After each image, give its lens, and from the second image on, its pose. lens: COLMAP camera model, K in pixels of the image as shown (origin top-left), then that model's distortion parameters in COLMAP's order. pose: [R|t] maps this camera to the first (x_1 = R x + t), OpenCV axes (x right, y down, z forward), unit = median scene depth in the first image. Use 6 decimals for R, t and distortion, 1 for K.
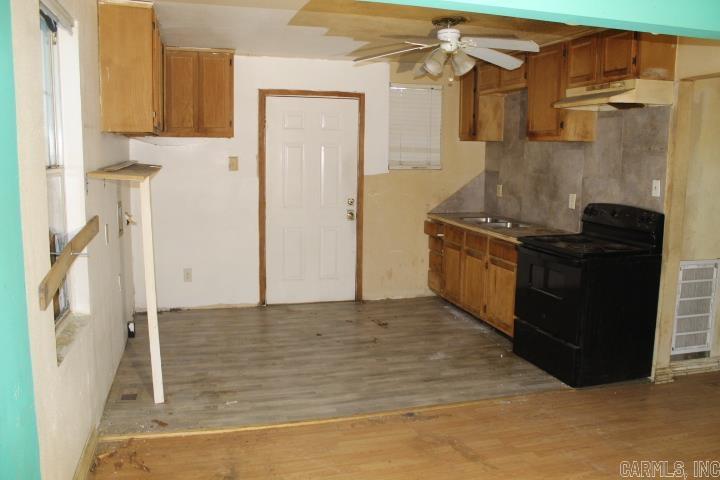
lens RADIAL K [[600.3, 0, 359.1], [0, 600.3, 241.6], [0, 0, 1]] dist [-0.160840, 0.135412]
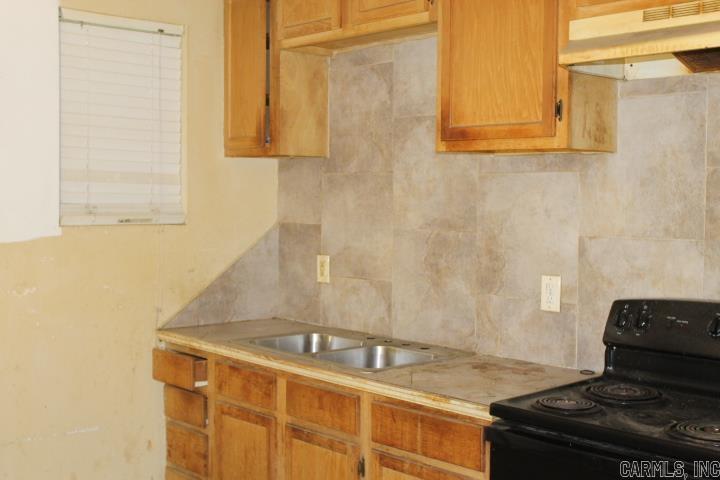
lens RADIAL K [[936.4, 0, 359.2], [0, 936.4, 239.9], [0, 0, 1]] dist [-0.050176, 0.000000]
pose [[0.898352, -0.022505, 0.438700, -0.049735], [0.064080, 0.994718, -0.080191, -0.056945], [-0.434578, 0.100152, 0.895049, 0.420389]]
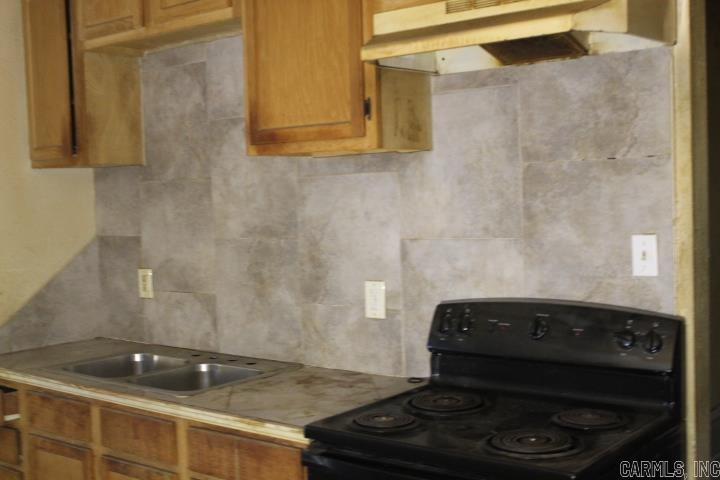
lens RADIAL K [[936.4, 0, 363.2], [0, 936.4, 242.5], [0, 0, 1]] dist [-0.050176, 0.000000]
pose [[0.824010, -0.069658, 0.562278, -0.002629], [0.124177, 0.990488, -0.059273, -0.064777], [-0.552800, 0.118664, 0.824822, 0.433168]]
